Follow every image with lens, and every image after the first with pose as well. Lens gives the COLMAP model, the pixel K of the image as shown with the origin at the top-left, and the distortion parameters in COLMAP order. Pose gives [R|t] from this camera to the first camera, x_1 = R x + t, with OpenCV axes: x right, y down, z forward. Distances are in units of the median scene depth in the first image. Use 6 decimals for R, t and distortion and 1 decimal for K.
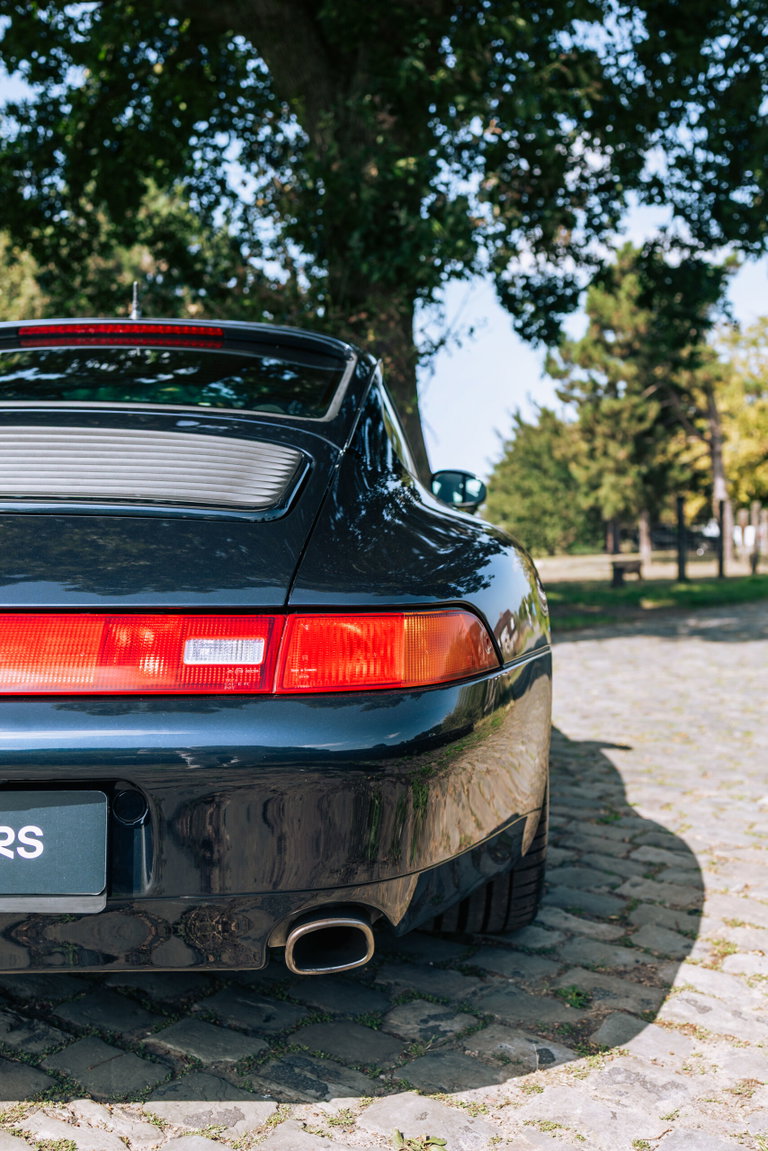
lens RADIAL K [[1199.2, 0, 384.0], [0, 1199.2, 575.5], [0, 0, 1]] dist [0.054496, -0.111133]
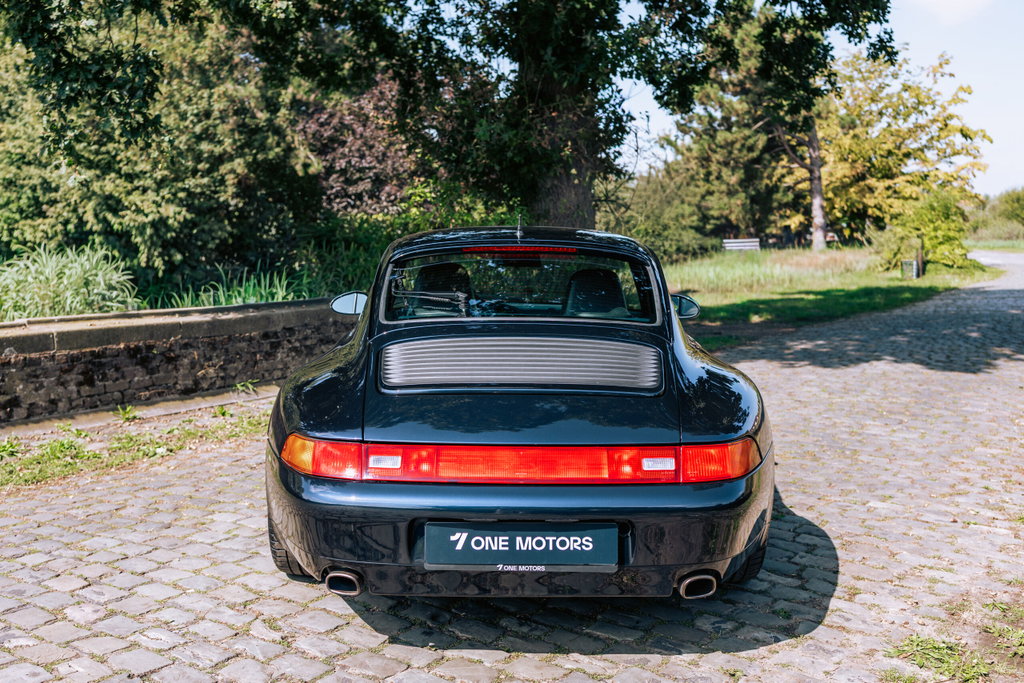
lens RADIAL K [[1066.9, 0, 512.0], [0, 1066.9, 341.5], [0, 0, 1]] dist [0.054496, -0.111133]
pose [[0.999996, 0.002541, -0.000747, -0.035194], [-0.002488, 0.997991, 0.063305, -0.025910], [0.000907, -0.063302, 0.997994, -0.090890]]
